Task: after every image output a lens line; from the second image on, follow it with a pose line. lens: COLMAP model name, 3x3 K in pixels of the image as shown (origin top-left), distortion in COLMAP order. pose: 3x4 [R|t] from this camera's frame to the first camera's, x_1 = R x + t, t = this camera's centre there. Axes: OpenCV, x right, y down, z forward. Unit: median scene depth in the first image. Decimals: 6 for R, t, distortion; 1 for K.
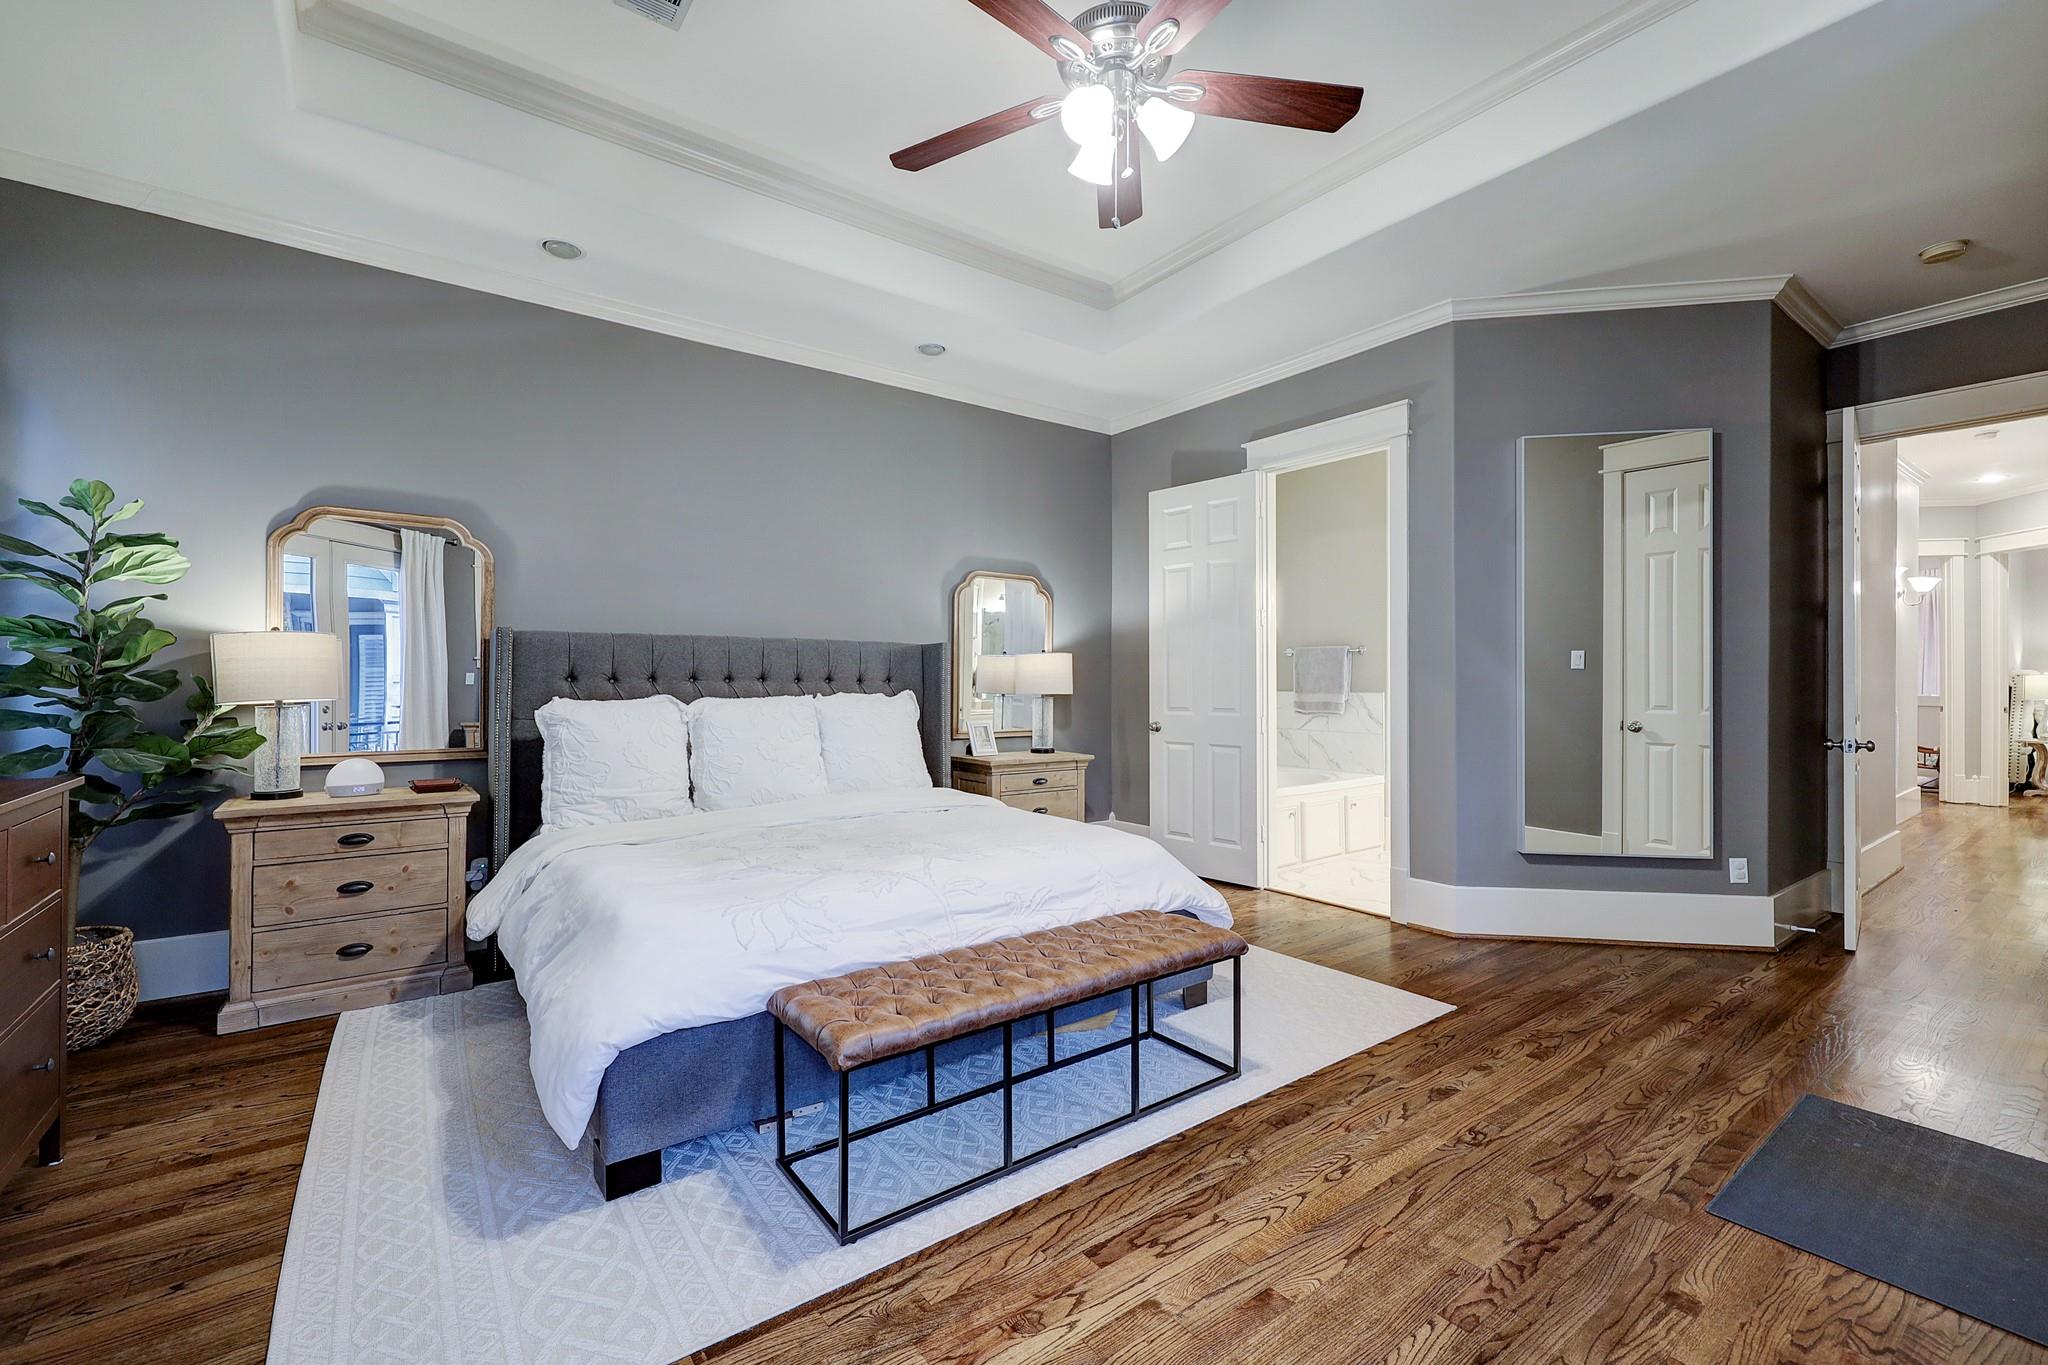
lens RADIAL K [[856.1, 0, 1013.3], [0, 856.1, 684.4], [0, 0, 1]] dist [-0.004025, 0.000411]
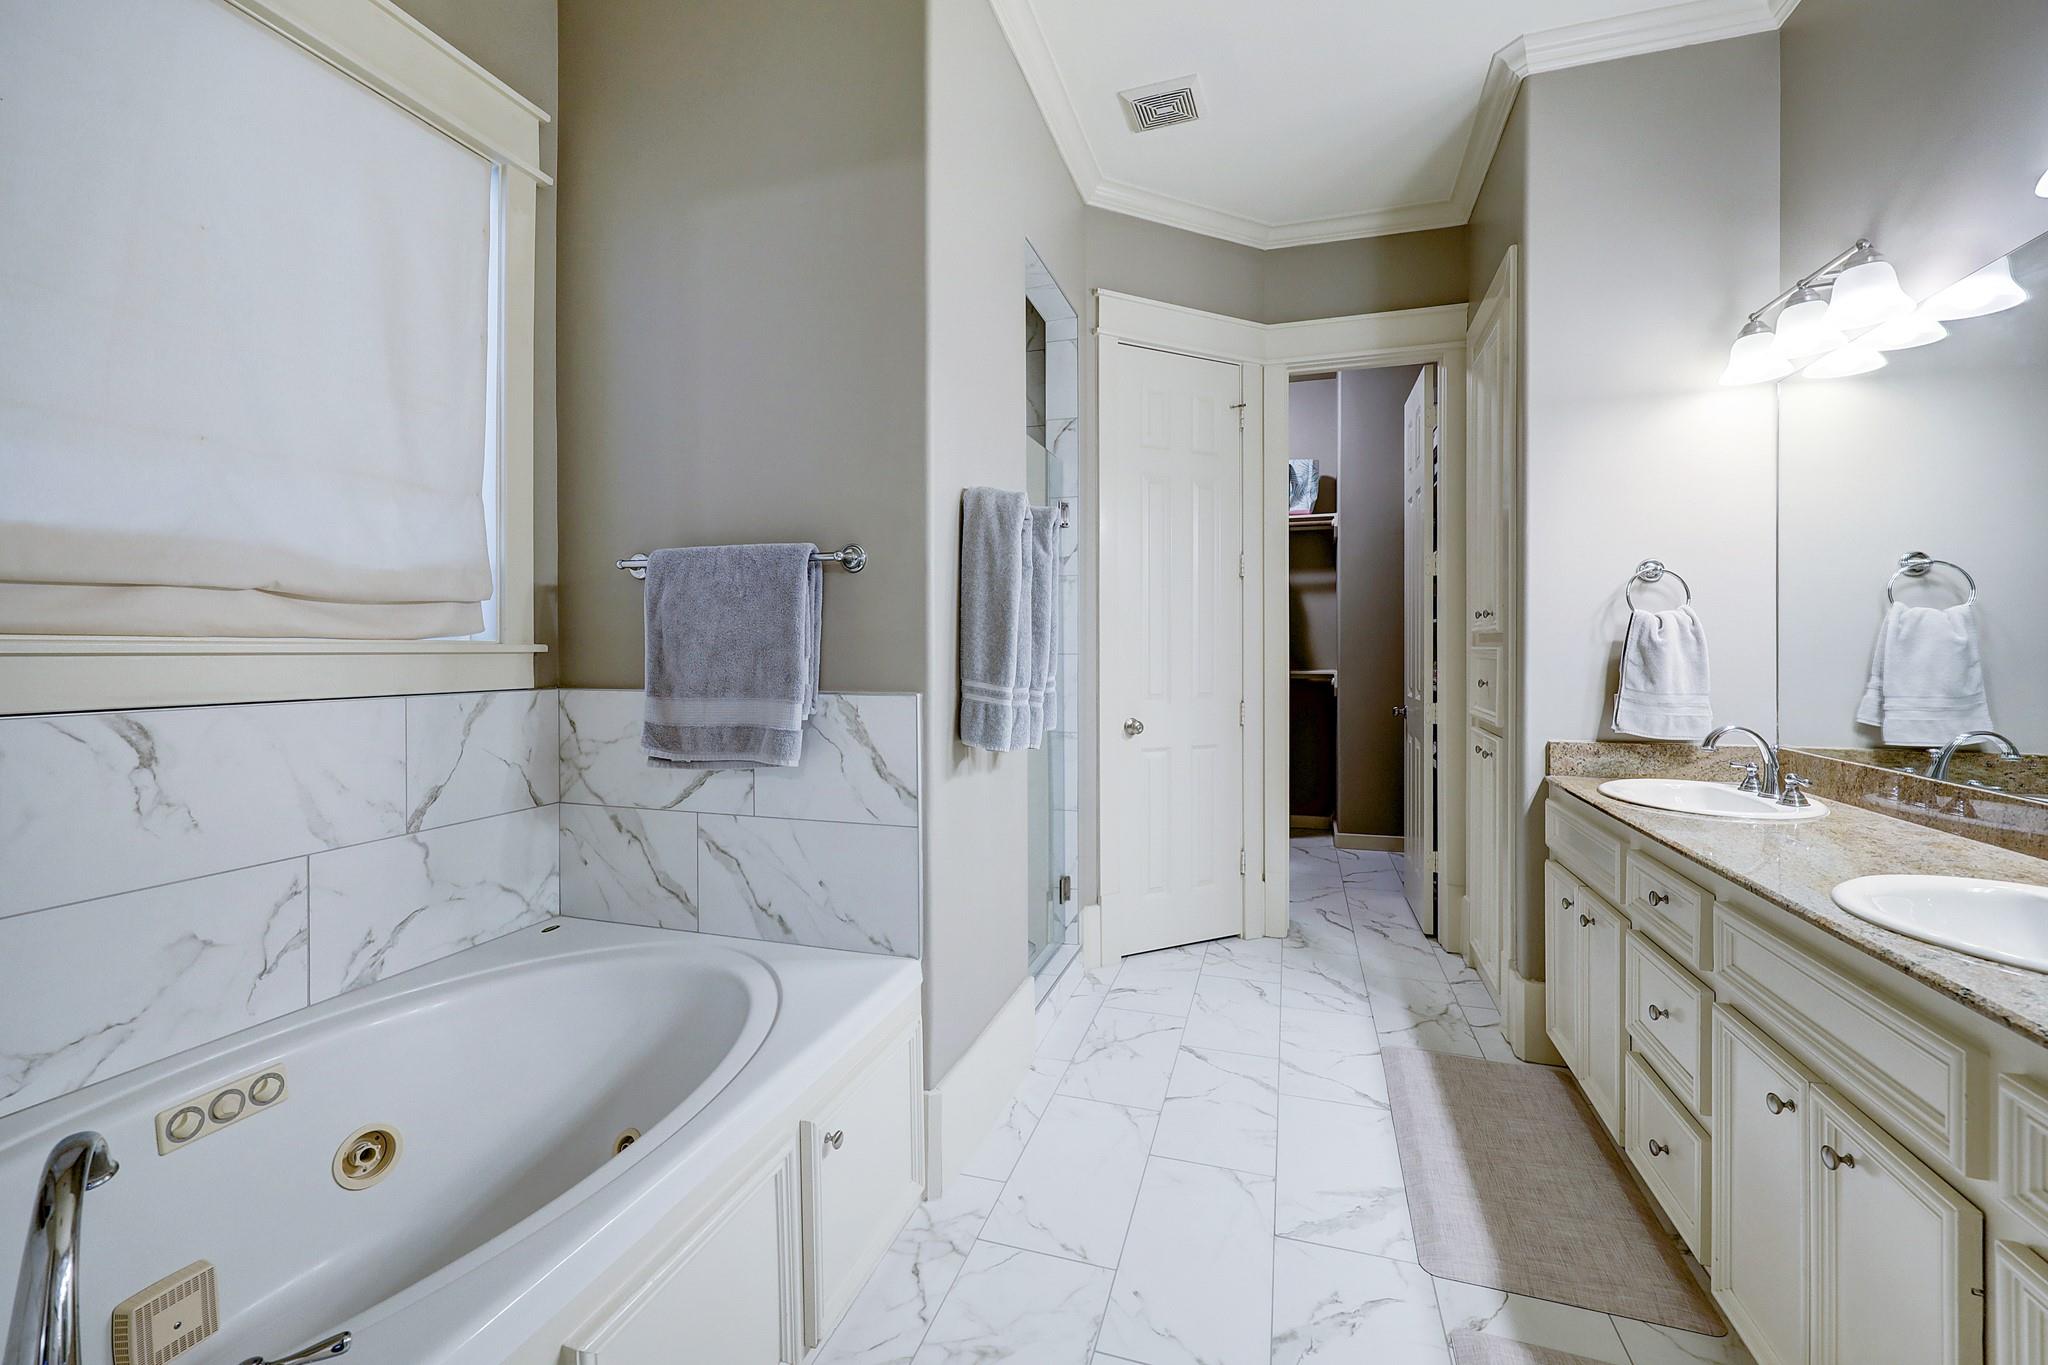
lens RADIAL K [[856.1, 0, 1019.8], [0, 856.1, 673.3], [0, 0, 1]] dist [-0.004025, 0.000411]
pose [[0.815851, -0.004152, 0.578248, 0.270370], [0.001540, 0.999986, 0.005007, 0.000199], [-0.578260, -0.003195, 0.815846, 0.696110]]
